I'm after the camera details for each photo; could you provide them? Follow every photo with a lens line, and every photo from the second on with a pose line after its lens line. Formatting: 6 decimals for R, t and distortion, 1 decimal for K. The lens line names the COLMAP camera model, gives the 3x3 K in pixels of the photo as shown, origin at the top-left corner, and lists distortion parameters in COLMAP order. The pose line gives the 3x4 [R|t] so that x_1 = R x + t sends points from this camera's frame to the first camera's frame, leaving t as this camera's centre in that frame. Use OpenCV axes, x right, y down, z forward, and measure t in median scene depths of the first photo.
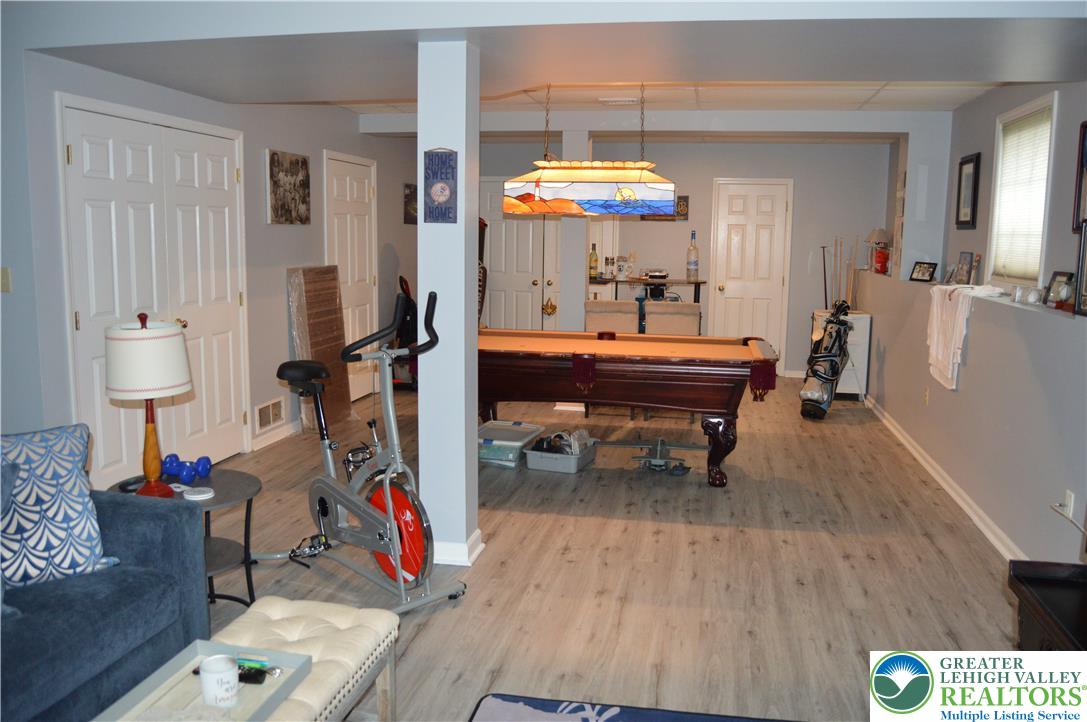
lens RADIAL K [[866.5, 0, 548.5], [0, 866.5, 361.6], [0, 0, 1]] dist [-0.087324, 0.028719]
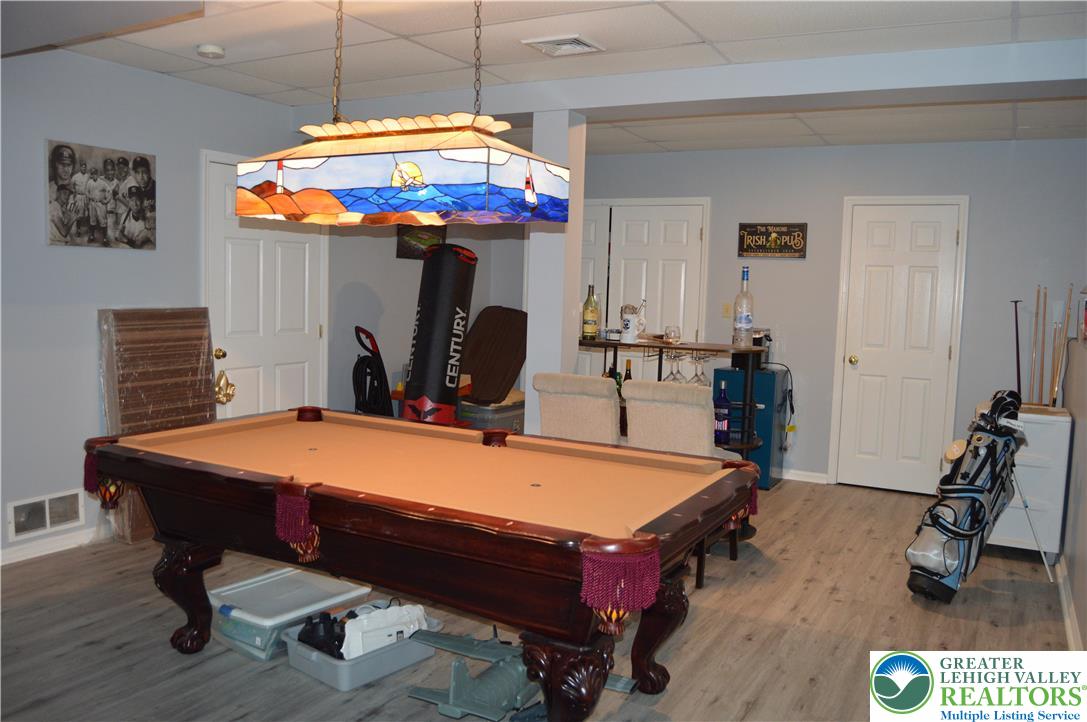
lens RADIAL K [[866.5, 0, 536.5], [0, 866.5, 363.1], [0, 0, 1]] dist [-0.087324, 0.028719]
pose [[0.951125, 0.043319, -0.305754, 0.238853], [-0.061689, 0.996808, -0.050673, -0.046767], [0.302583, 0.067058, 0.950761, 0.410276]]
